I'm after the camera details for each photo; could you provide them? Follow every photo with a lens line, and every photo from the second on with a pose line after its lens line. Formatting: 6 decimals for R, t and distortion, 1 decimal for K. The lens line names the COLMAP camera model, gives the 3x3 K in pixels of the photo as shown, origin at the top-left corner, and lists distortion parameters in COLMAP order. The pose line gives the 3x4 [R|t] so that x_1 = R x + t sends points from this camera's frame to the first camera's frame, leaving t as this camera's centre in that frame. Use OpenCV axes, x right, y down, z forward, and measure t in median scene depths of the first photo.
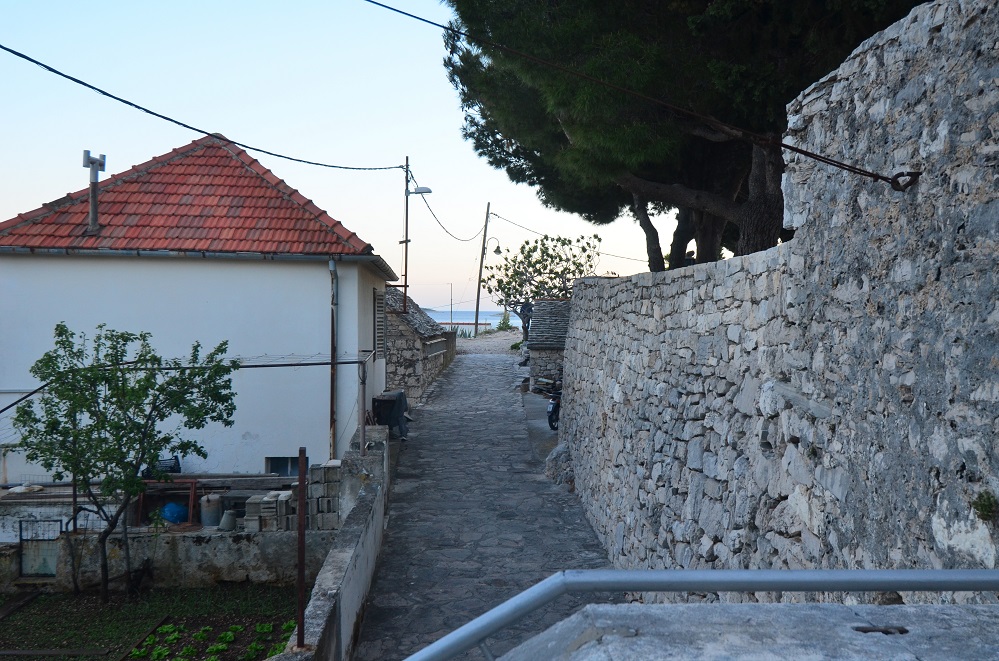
lens RADIAL K [[943.9, 0, 498.4], [0, 943.9, 331.0], [0, 0, 1]] dist [-0.000926, 0.000000]
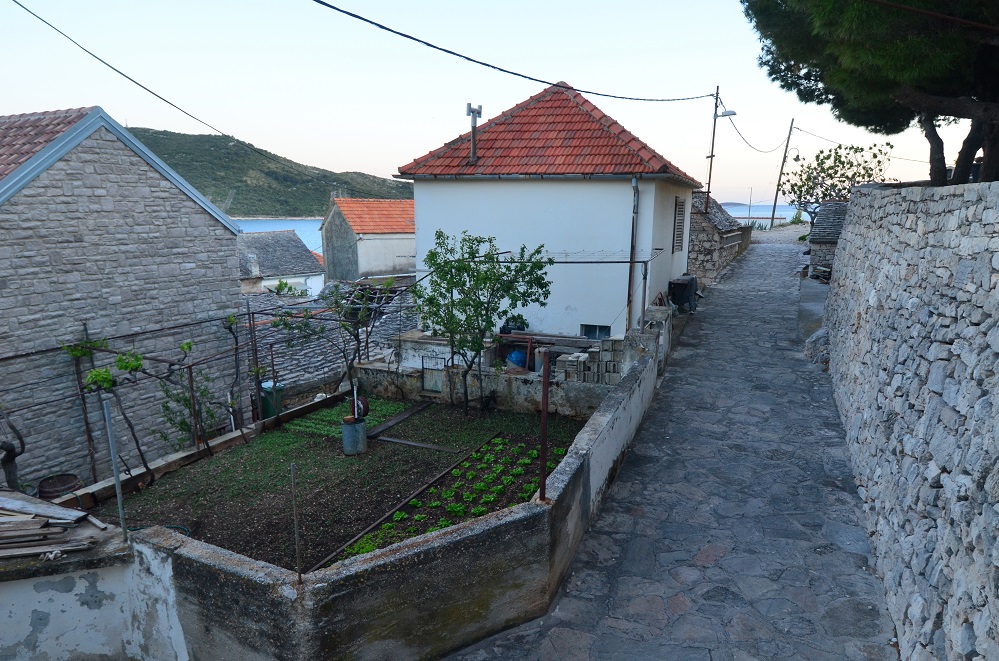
lens RADIAL K [[620.5, 0, 493.5], [0, 620.5, 338.7], [0, 0, 1]] dist [0.019951, -0.031907]
pose [[0.895644, 0.087436, -0.436092, 0.049750], [-0.000858, 0.980824, 0.194892, -0.029598], [0.444770, -0.174179, 0.878545, 0.147714]]
